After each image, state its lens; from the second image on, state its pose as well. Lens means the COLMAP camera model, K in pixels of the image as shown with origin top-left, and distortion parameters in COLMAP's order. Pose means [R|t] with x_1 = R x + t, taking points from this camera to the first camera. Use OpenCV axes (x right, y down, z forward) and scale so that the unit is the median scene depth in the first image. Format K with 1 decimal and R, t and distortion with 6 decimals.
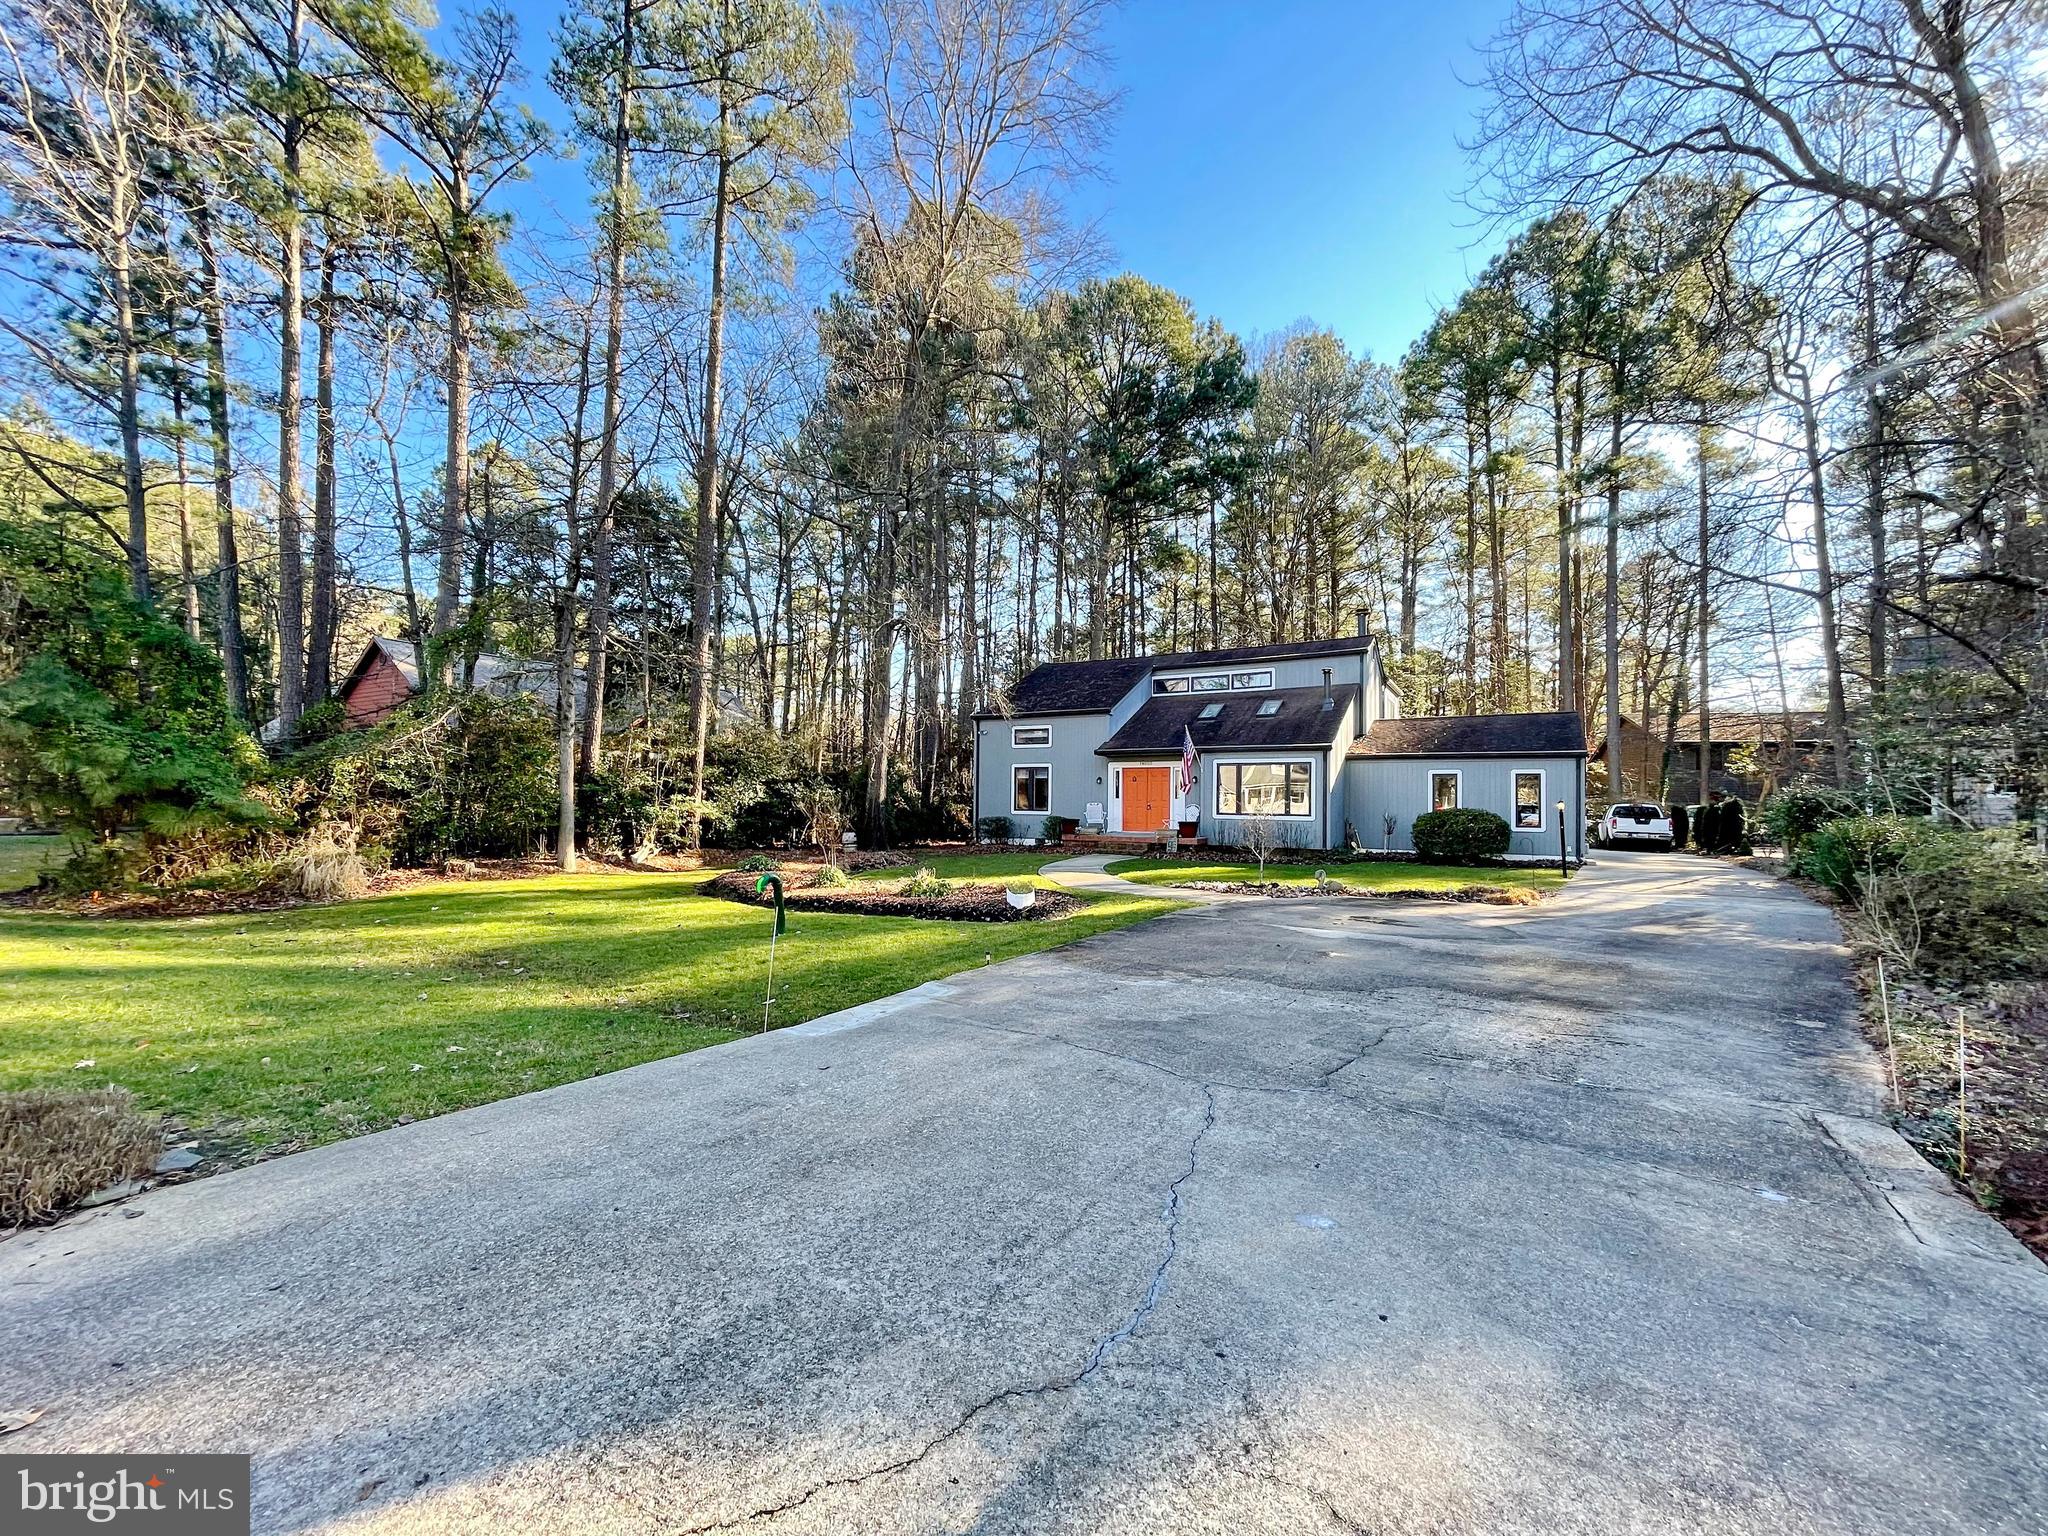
lens RADIAL K [[805.1, 0, 1008.7], [0, 805.1, 781.5], [0, 0, 1]] dist [-0.000260, -0.000107]
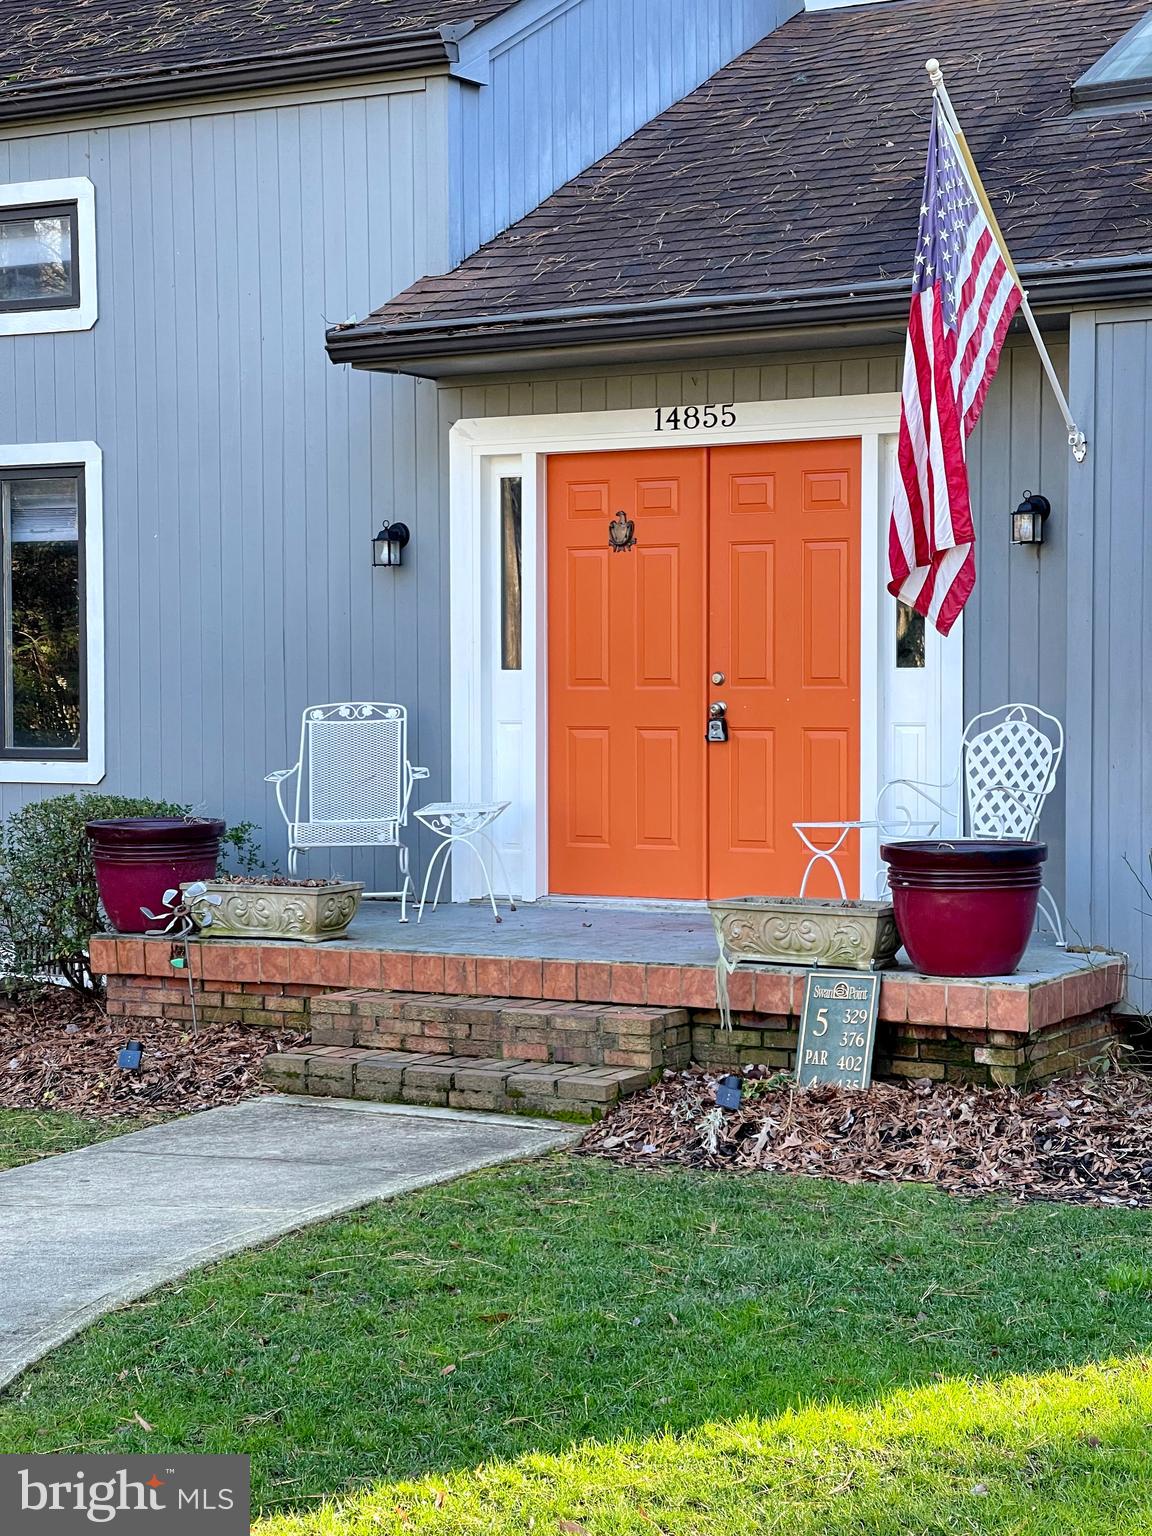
lens RADIAL K [[2866.4, 0, 571.7], [0, 2866.4, 716.7], [0, 0, 1]] dist [0.220063, 0.078292]
pose [[0.999689, -0.012838, 0.021394, 0.137479], [0.012067, 0.999287, 0.035772, 0.011573], [-0.021838, -0.035503, 0.999131, 0.495562]]
